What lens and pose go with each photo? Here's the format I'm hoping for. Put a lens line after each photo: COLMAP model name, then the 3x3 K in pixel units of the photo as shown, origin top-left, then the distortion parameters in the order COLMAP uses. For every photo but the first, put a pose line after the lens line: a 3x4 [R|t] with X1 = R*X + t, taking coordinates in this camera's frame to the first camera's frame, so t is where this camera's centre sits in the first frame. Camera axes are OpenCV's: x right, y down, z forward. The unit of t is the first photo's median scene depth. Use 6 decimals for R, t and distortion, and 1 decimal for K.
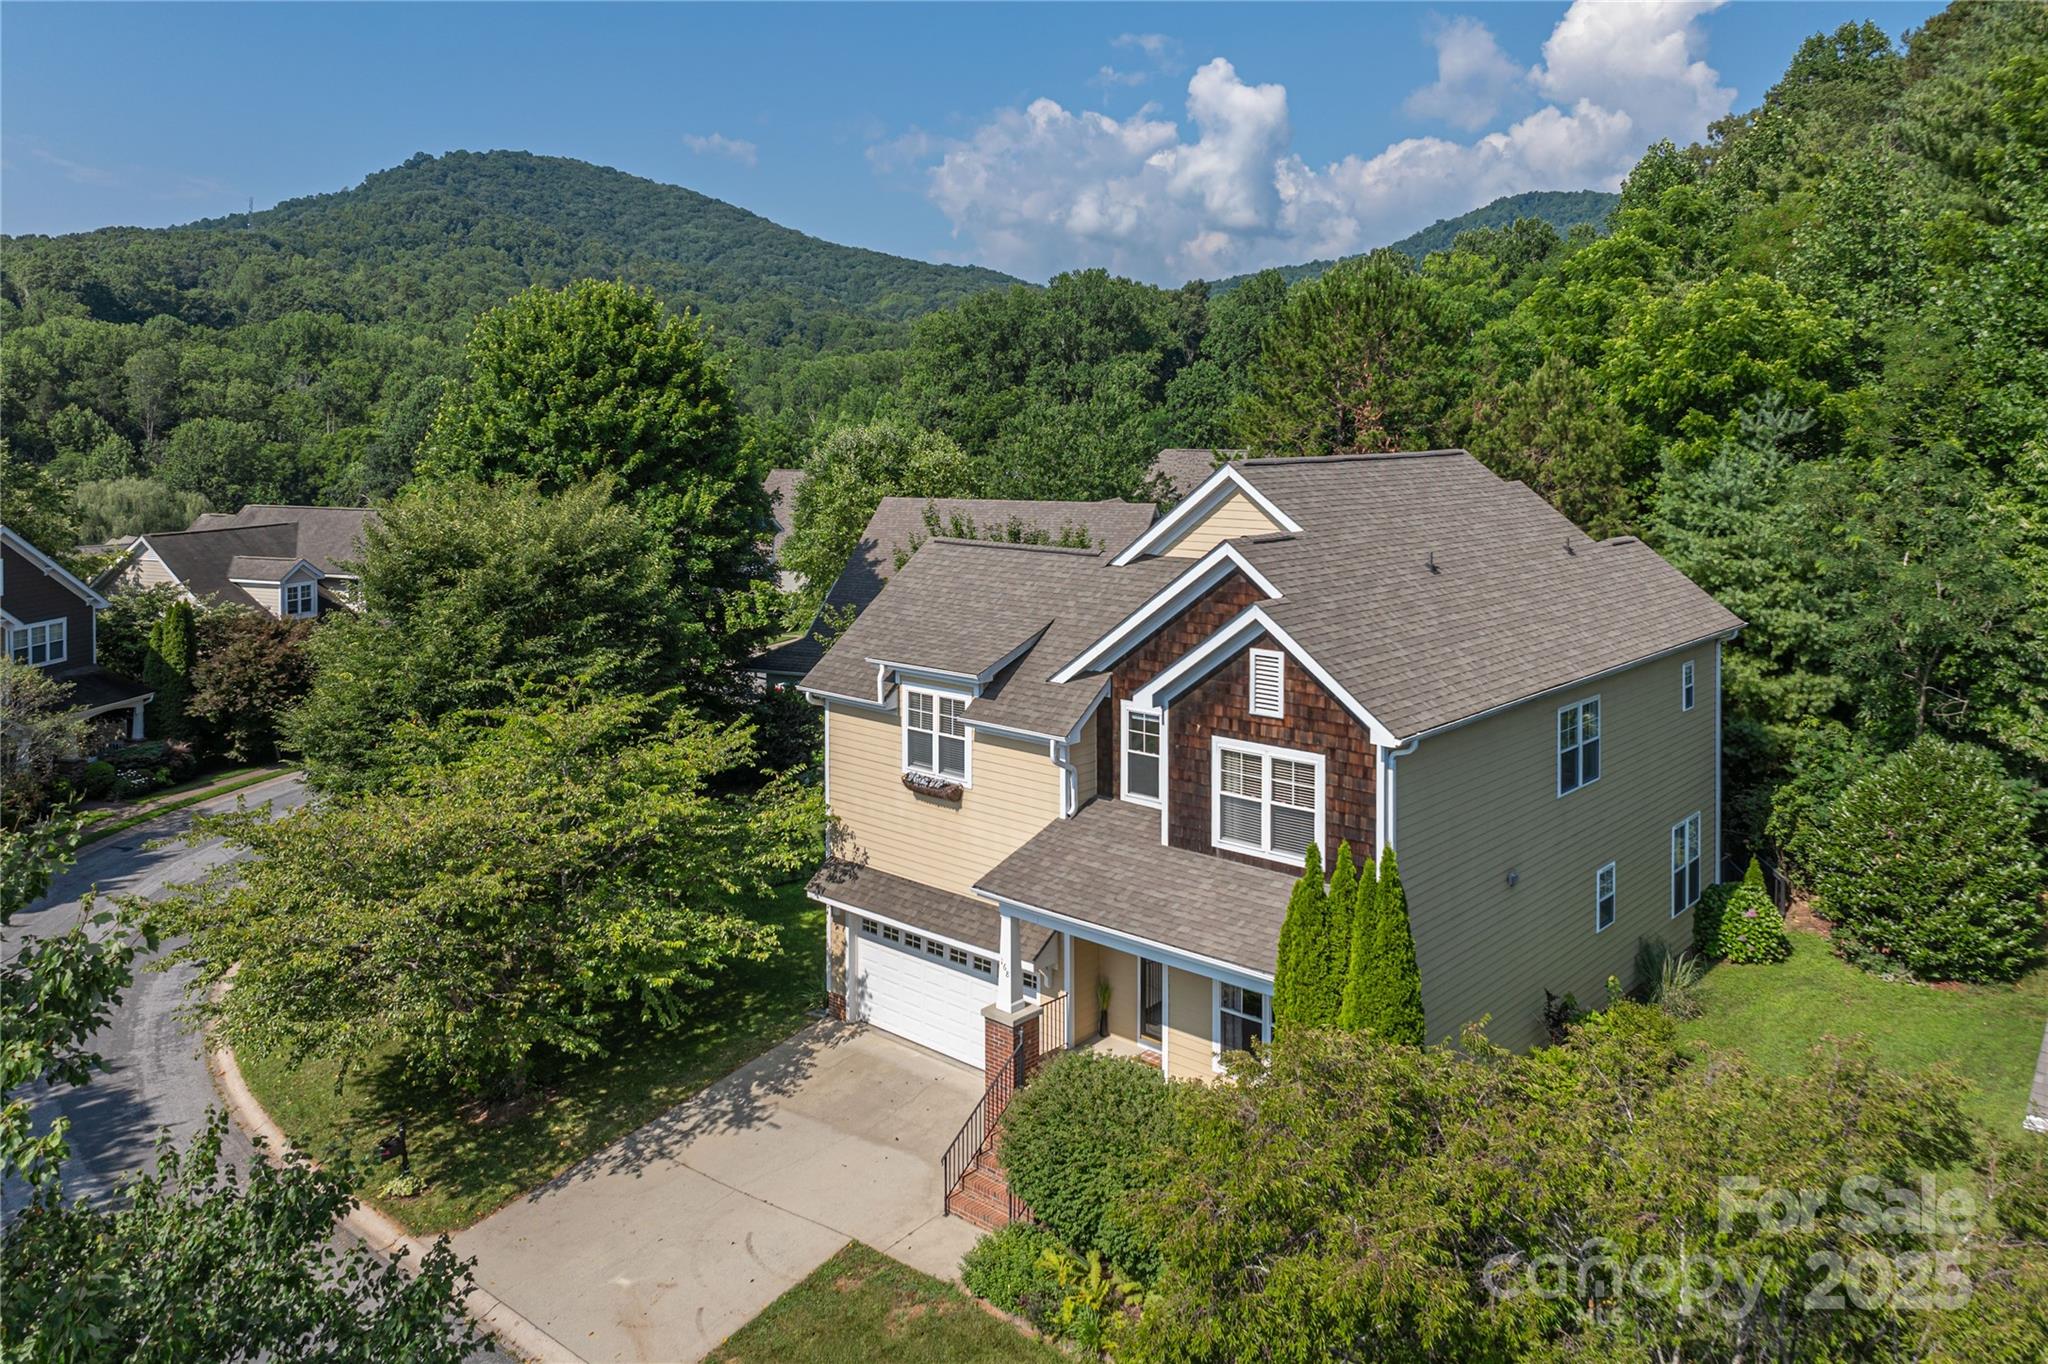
lens RADIAL K [[1510.7, 0, 1058.4], [0, 1510.7, 390.2], [0, 0, 1]] dist [-0.050607, 0.010614]
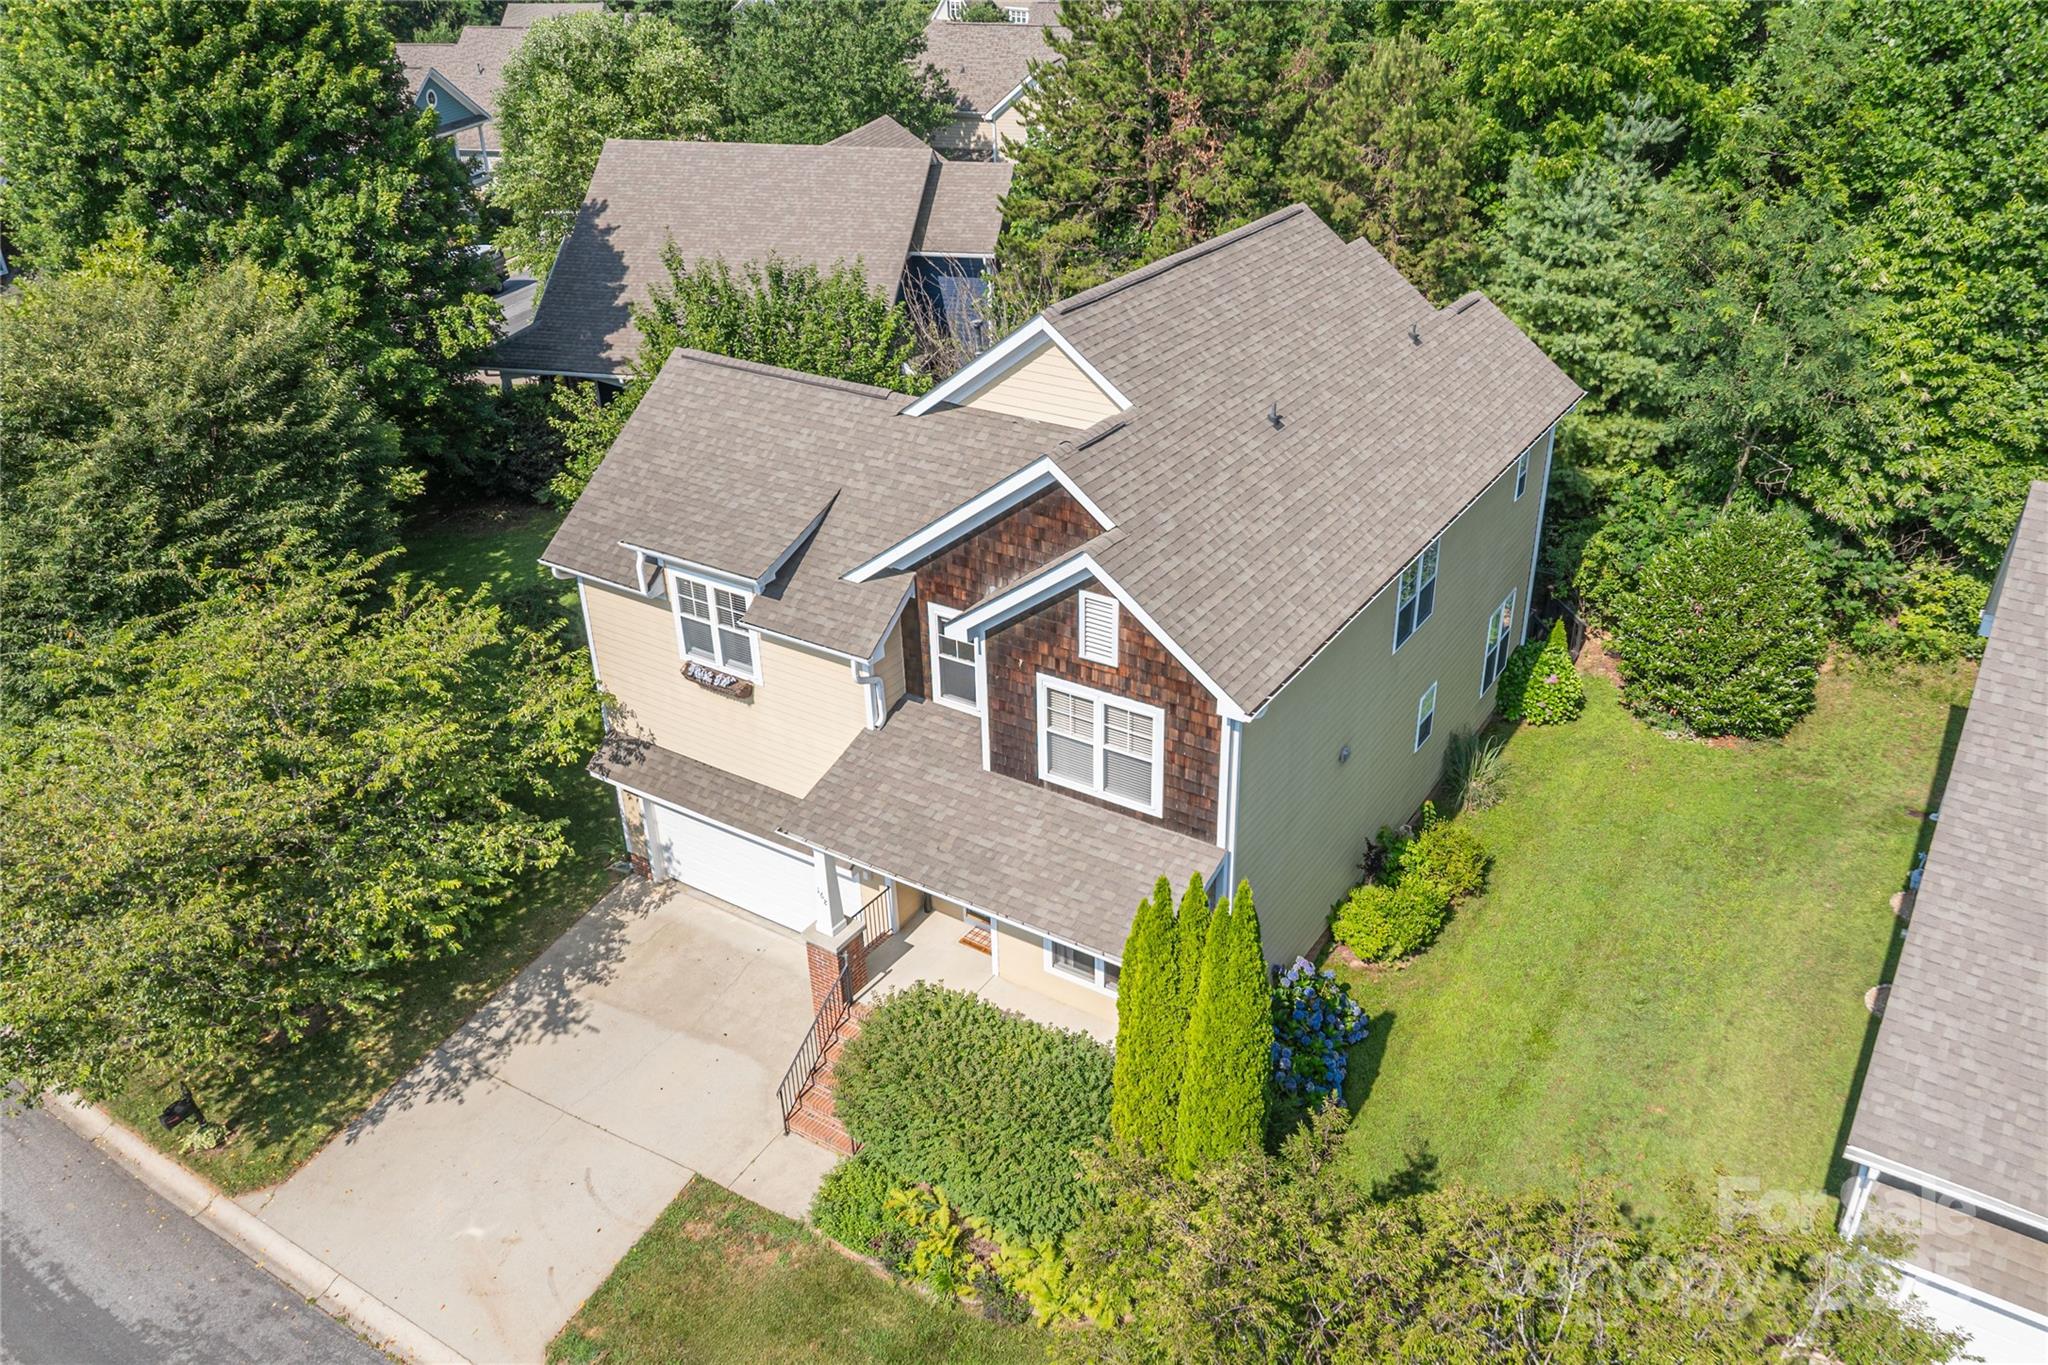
lens RADIAL K [[1528.3, 0, 1104.9], [0, 1528.3, 680.6], [0, 0, 1]] dist [-0.031397, 0.004348]
pose [[0.984145, -0.080838, 0.157874, -0.001169], [-0.004912, 0.877335, 0.479854, -0.174249], [-0.177299, -0.473021, 0.863027, 0.181346]]
